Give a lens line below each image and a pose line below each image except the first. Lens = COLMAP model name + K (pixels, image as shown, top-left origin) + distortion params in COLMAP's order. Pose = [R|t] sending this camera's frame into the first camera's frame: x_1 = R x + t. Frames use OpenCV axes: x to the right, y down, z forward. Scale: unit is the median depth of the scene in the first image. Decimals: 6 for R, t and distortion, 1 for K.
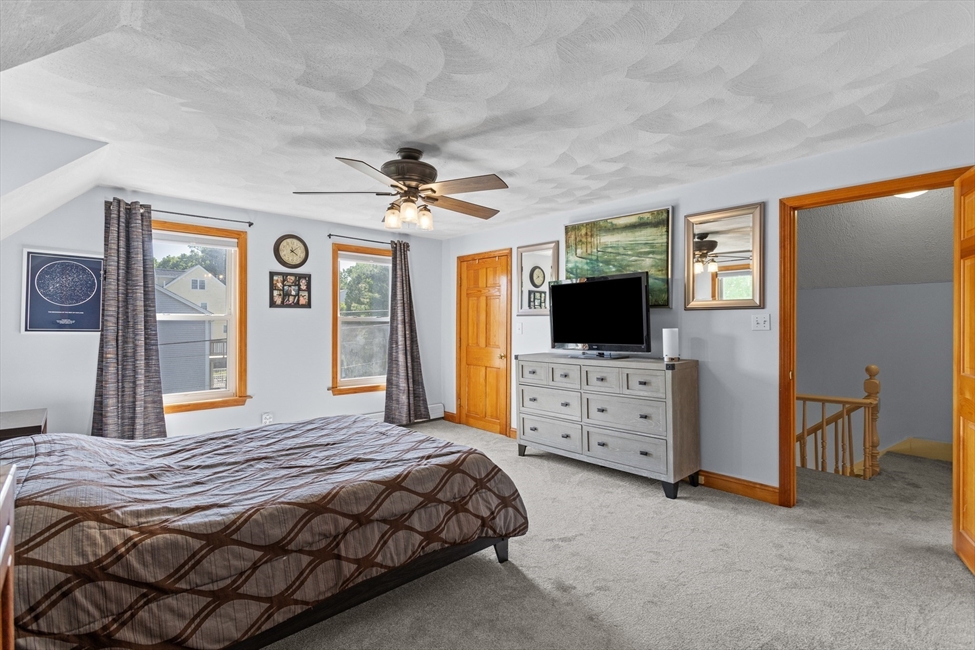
lens RADIAL K [[490.4, 0, 488.7], [0, 490.4, 320.1], [0, 0, 1]] dist [-0.002301, -0.000028]
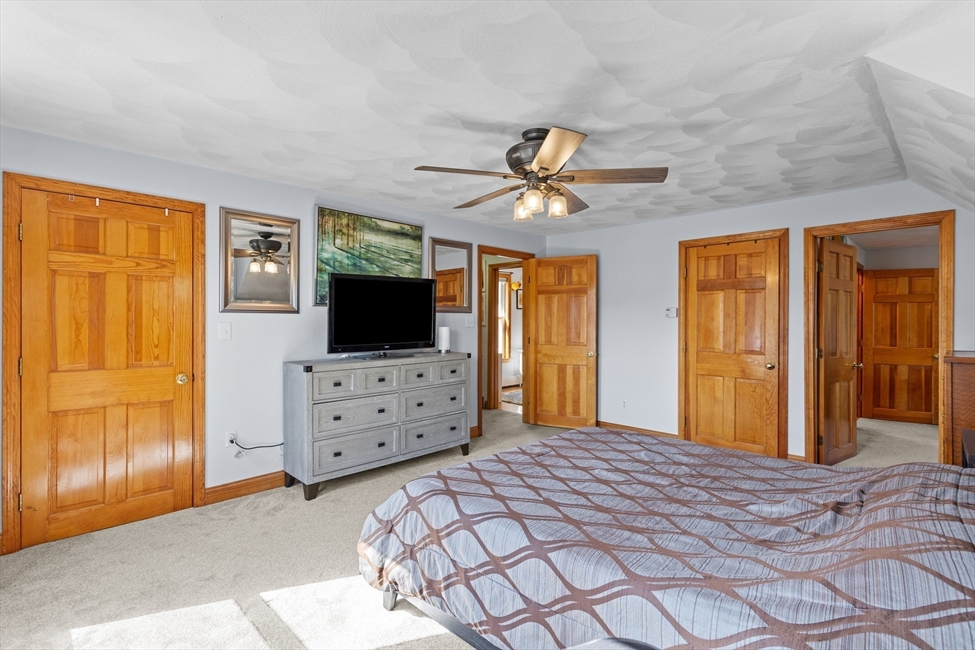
lens RADIAL K [[490.4, 0, 488.2], [0, 490.4, 327.1], [0, 0, 1]] dist [-0.002301, -0.000028]
pose [[-0.096055, -0.005828, 0.995359, -0.622474], [0.001340, 0.999981, 0.005984, 0.007282], [-0.995375, 0.001908, -0.096045, 0.704288]]
